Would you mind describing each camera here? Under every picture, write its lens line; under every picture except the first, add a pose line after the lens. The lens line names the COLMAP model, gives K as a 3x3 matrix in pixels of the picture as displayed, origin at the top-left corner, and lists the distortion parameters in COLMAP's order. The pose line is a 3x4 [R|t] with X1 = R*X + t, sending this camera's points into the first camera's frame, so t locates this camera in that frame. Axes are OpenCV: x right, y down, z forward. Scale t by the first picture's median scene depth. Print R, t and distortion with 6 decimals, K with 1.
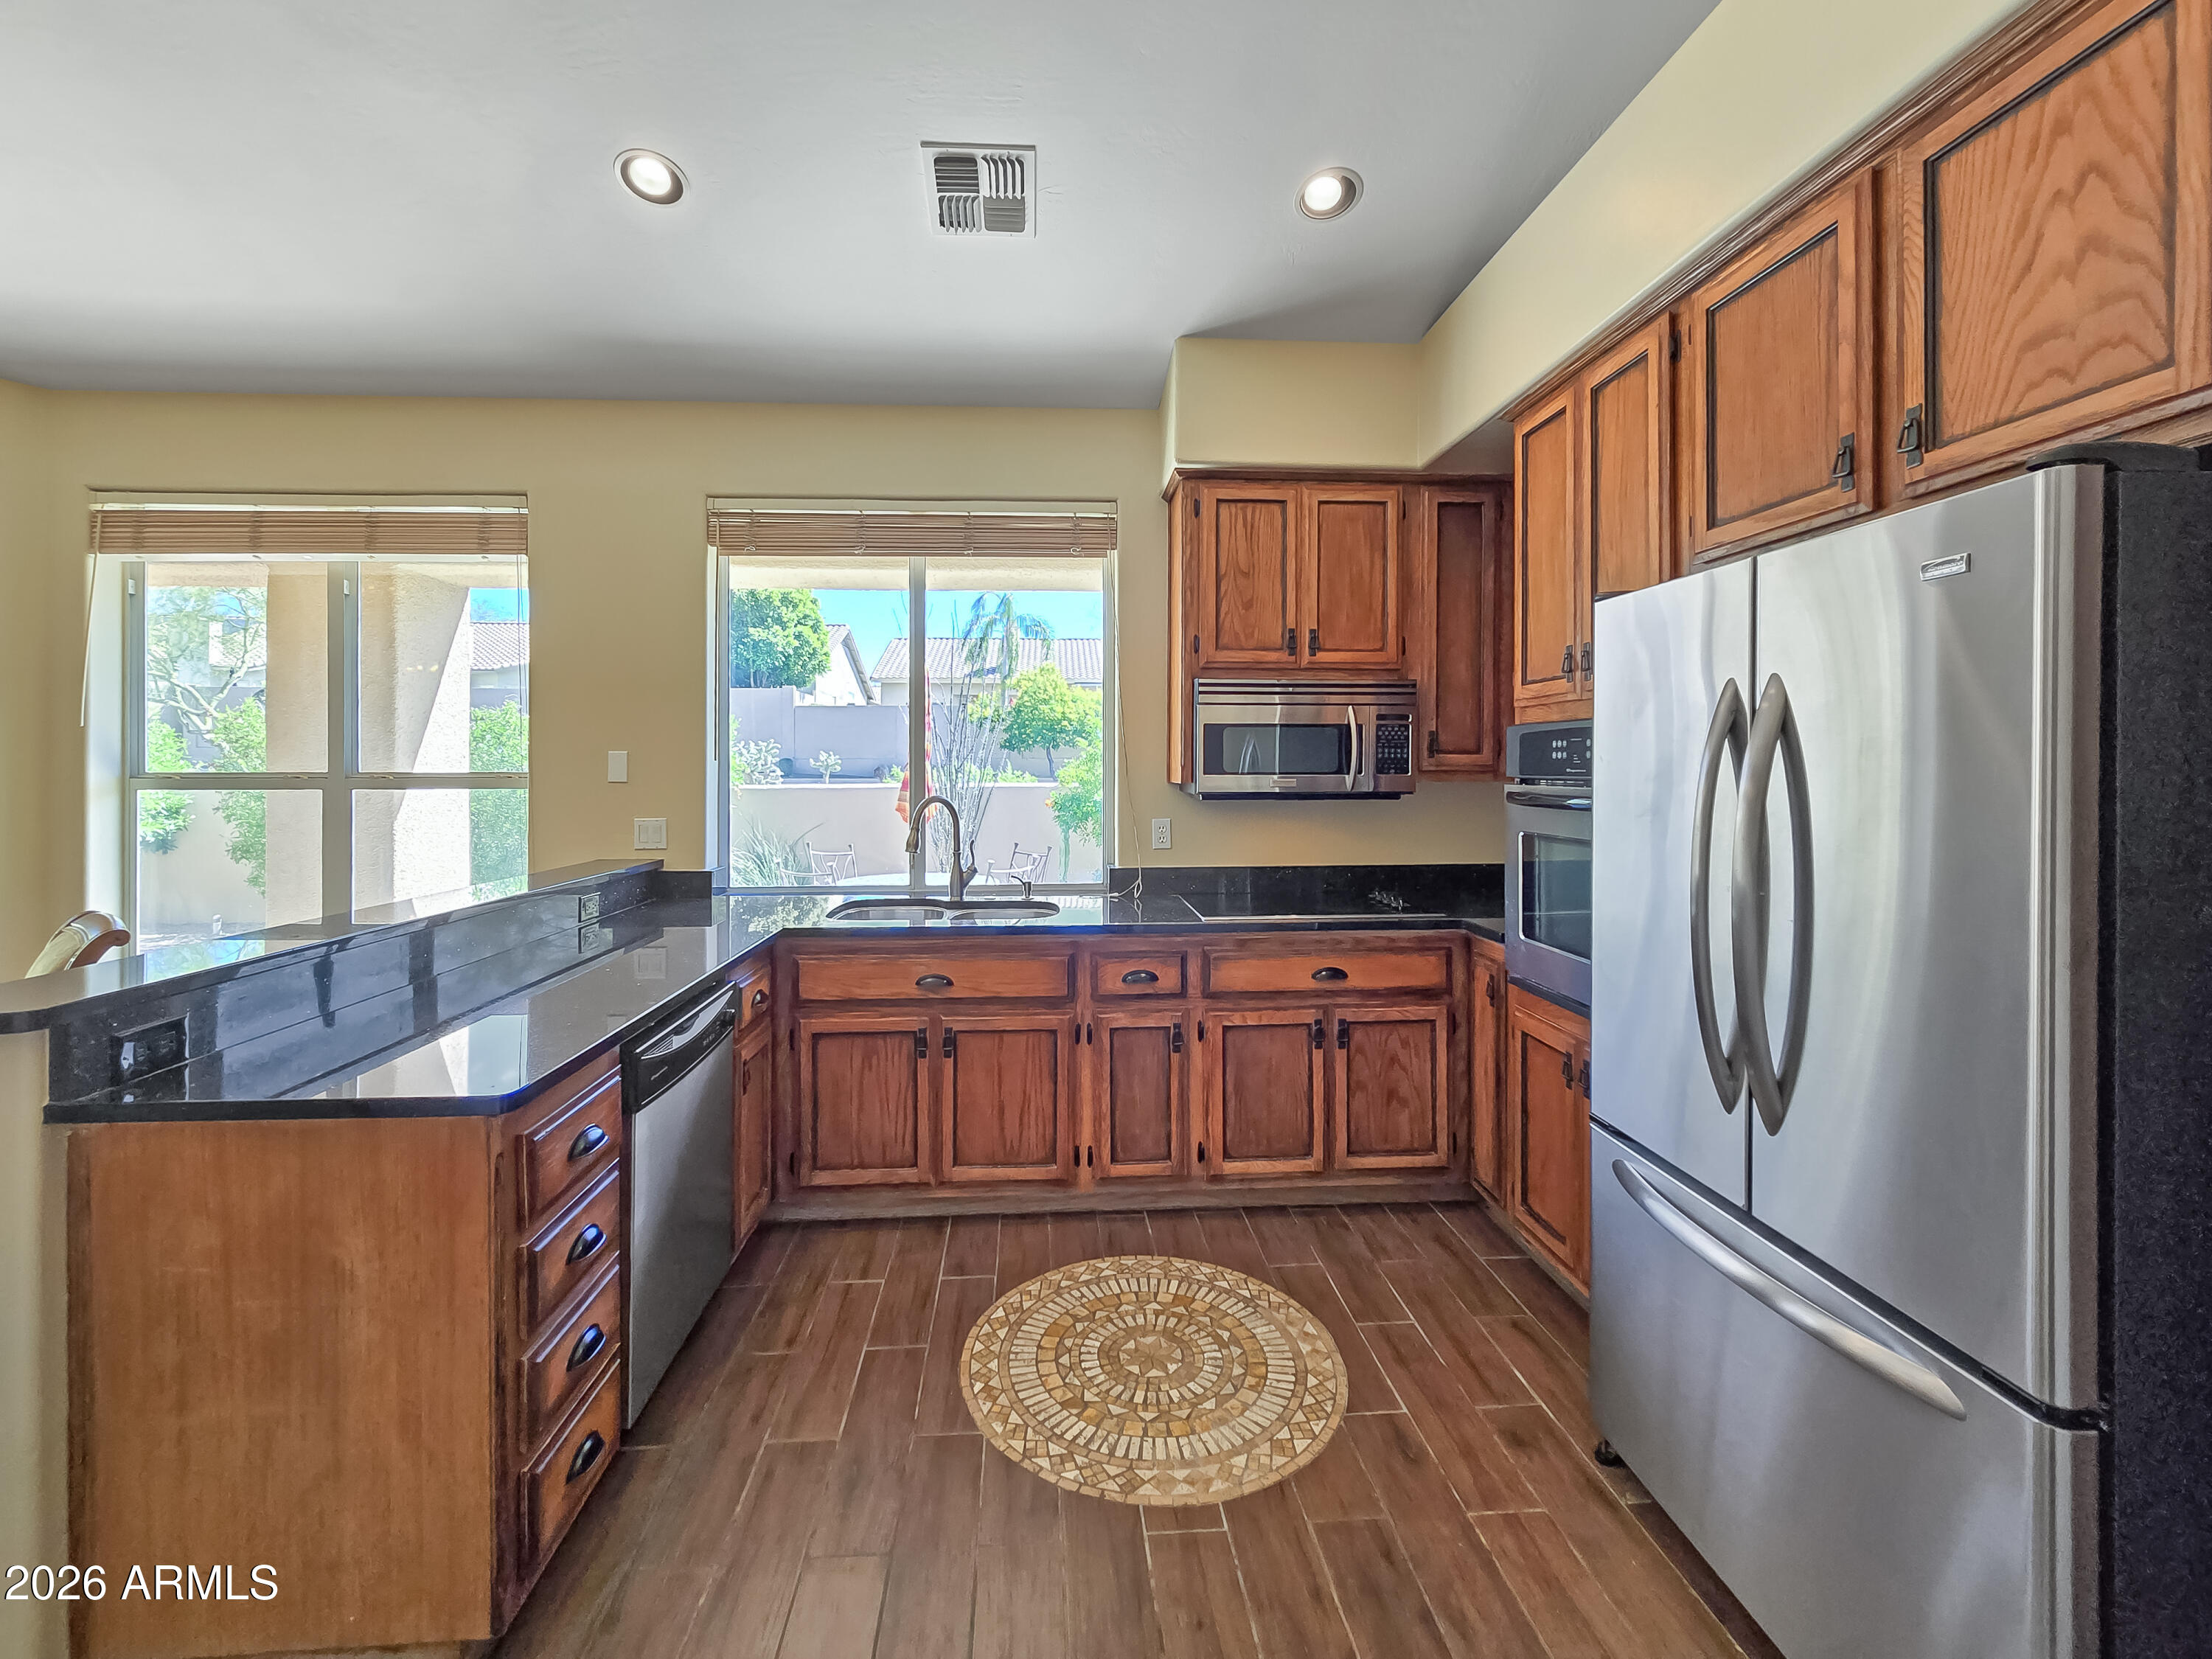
lens RADIAL K [[916.8, 0, 1090.4], [0, 916.8, 766.2], [0, 0, 1]] dist [-0.006298, 0.002439]
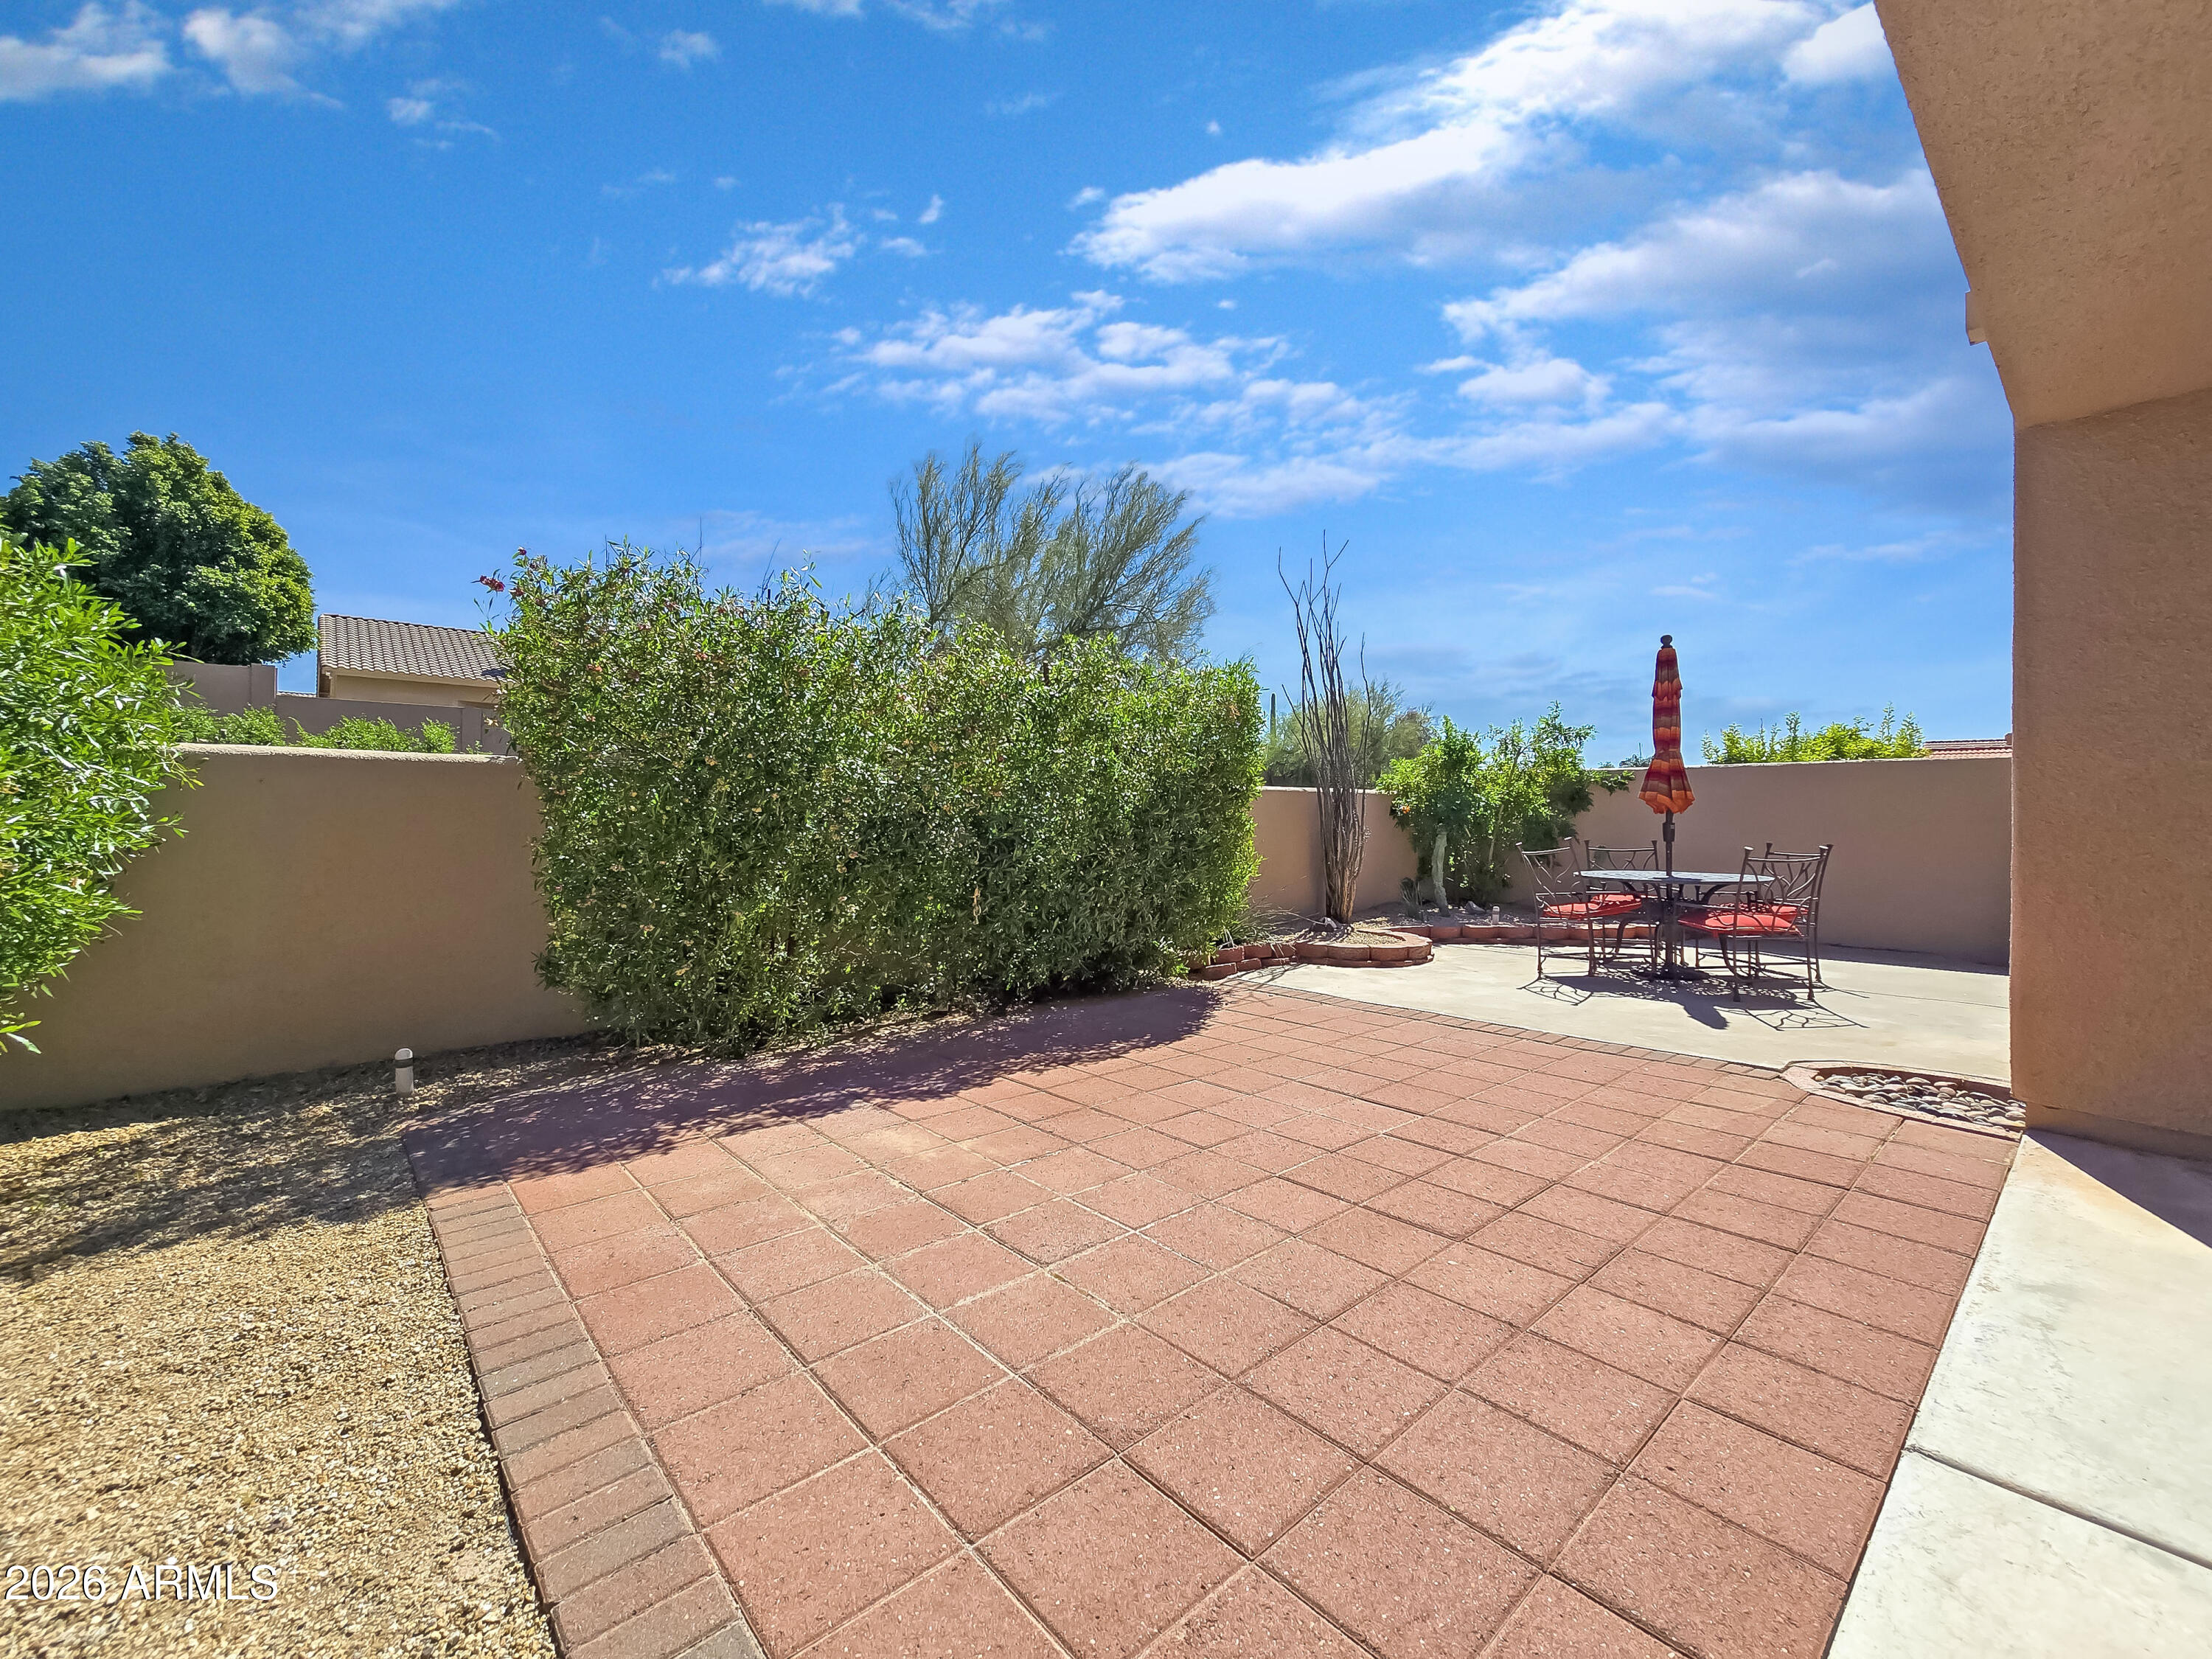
lens RADIAL K [[916.8, 0, 1109.6], [0, 916.8, 809.2], [0, 0, 1]] dist [-0.006298, 0.002439]
pose [[0.788053, 0.005579, 0.615582, -2.877552], [-0.004215, 0.999984, -0.003666, 0.149776], [-0.615593, 0.000294, 0.788064, 1.435821]]
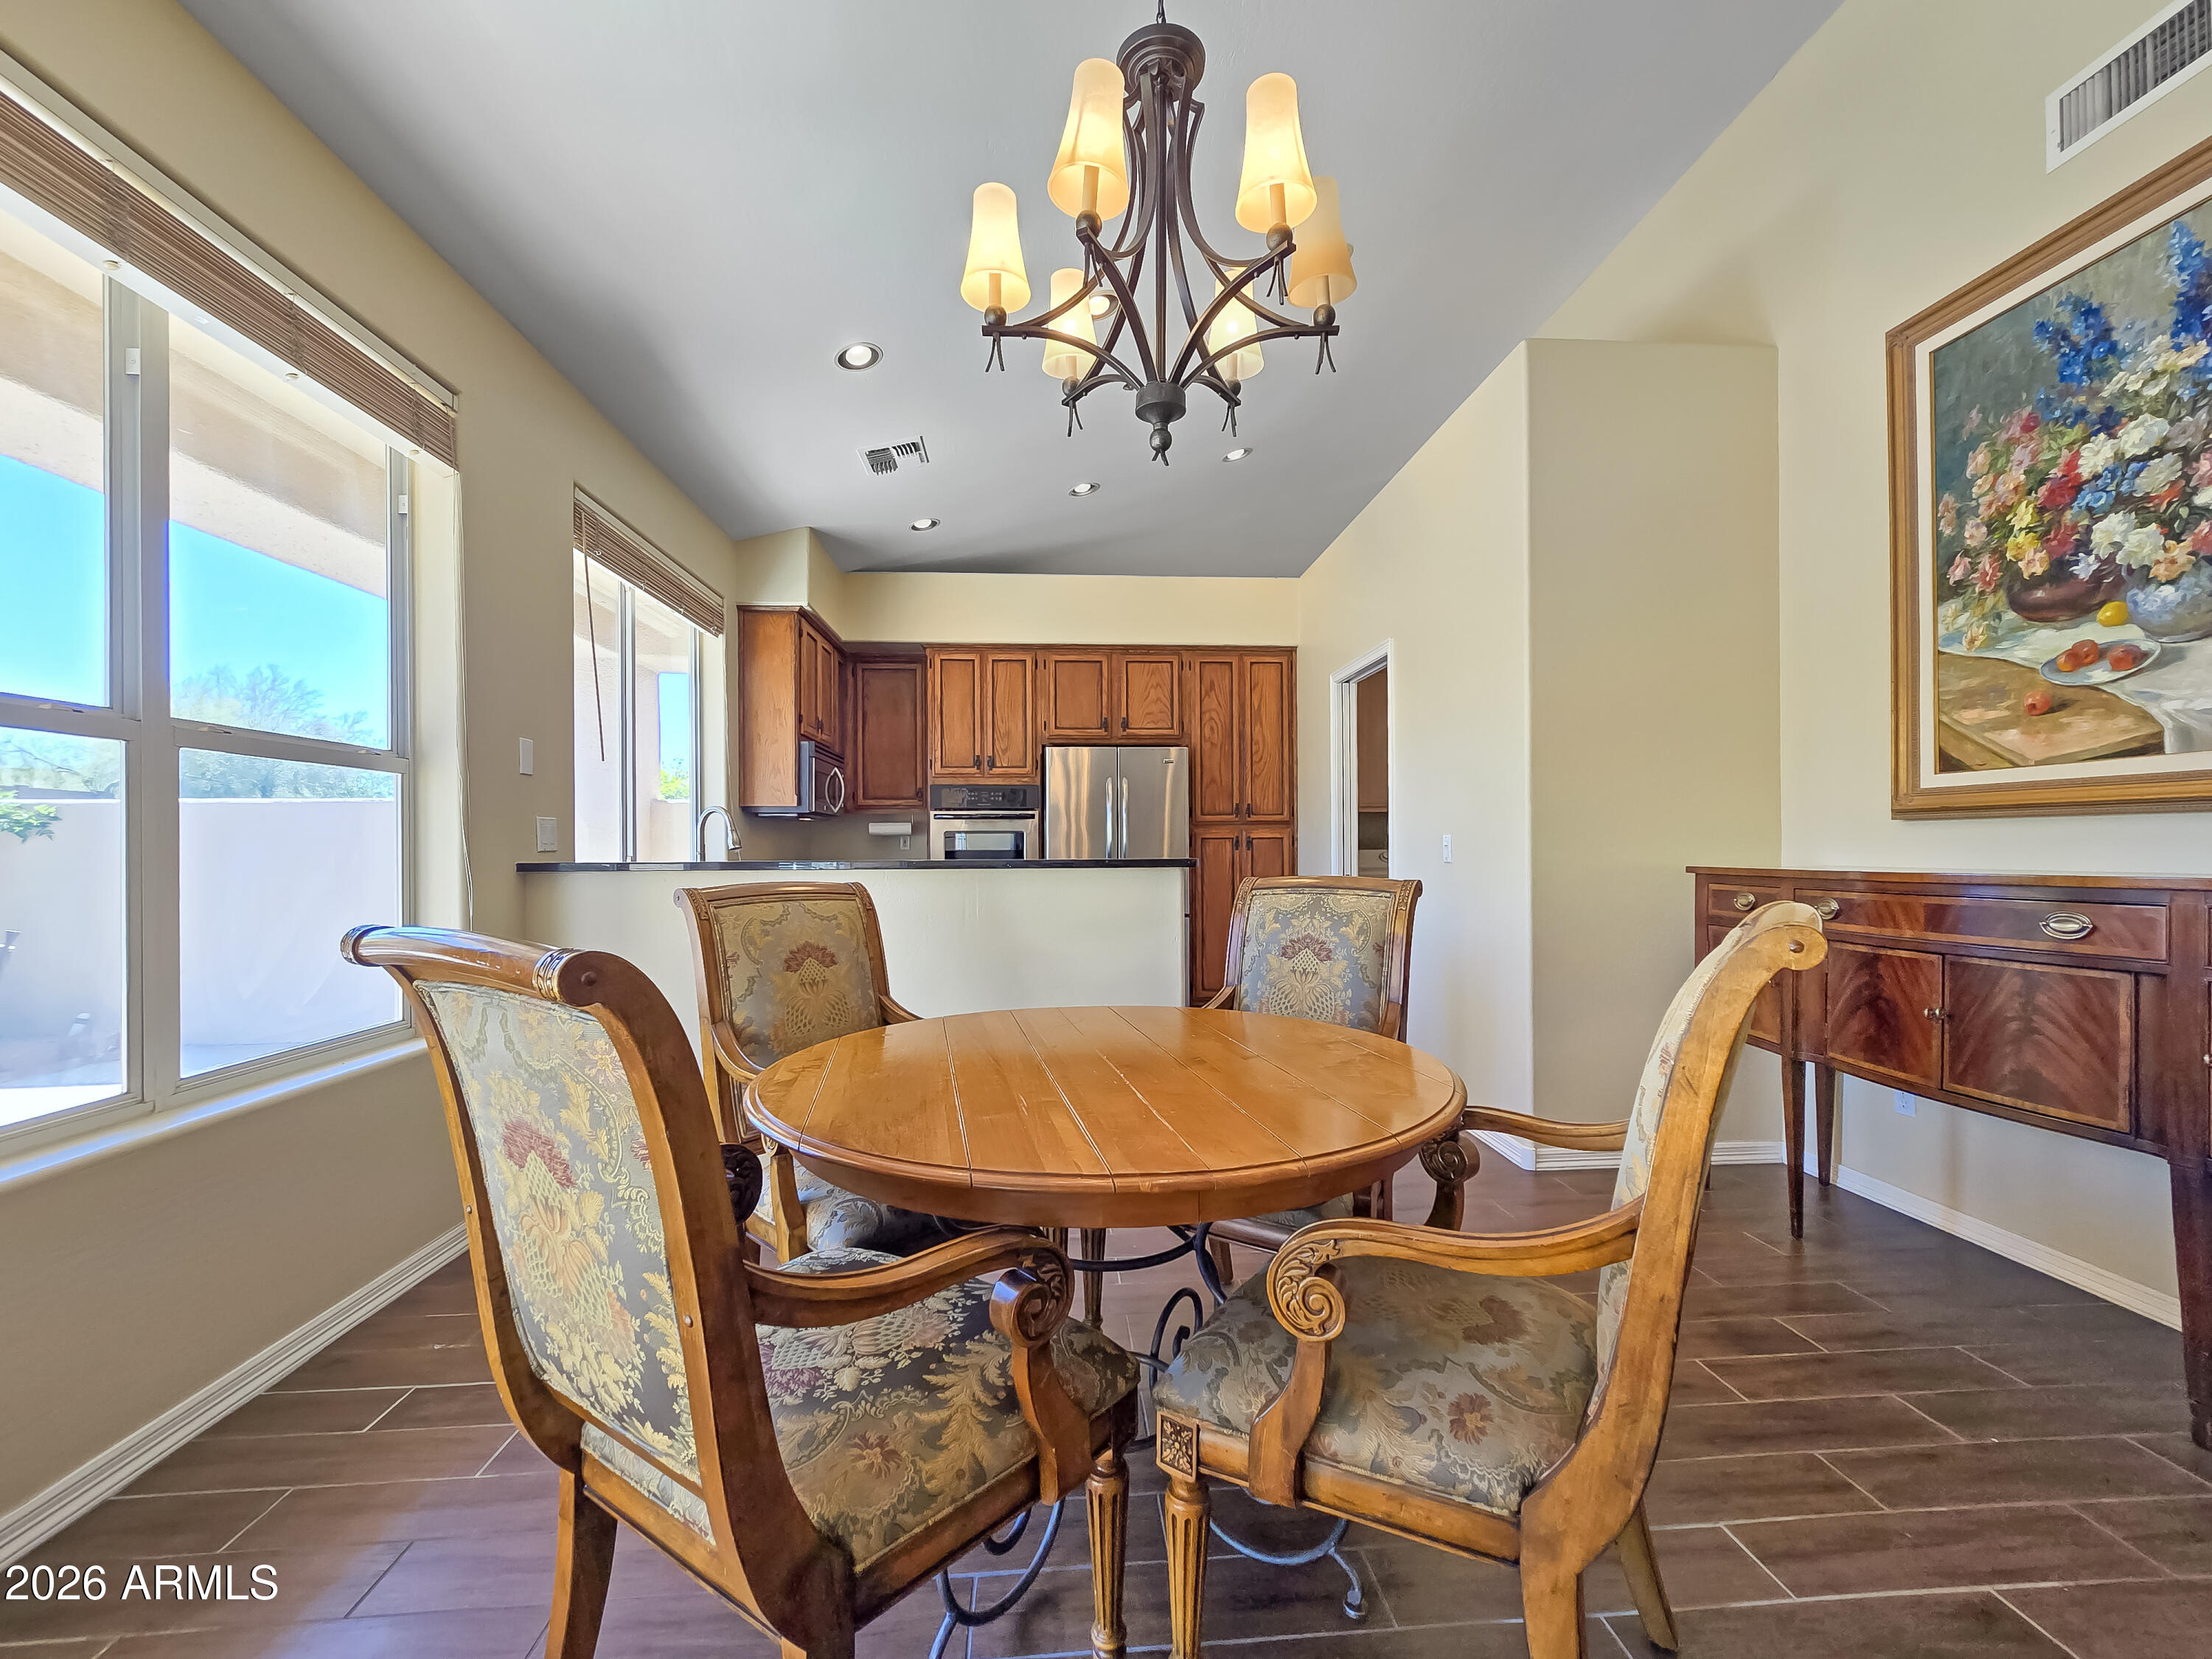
lens RADIAL K [[916.8, 0, 1118.2], [0, 916.8, 851.2], [0, 0, 1]] dist [-0.006298, 0.002439]
pose [[-0.018486, -0.001905, 0.999827, -1.612073], [0.007409, 0.999970, 0.002042, 0.106089], [-0.999802, 0.007445, -0.018471, 0.529351]]
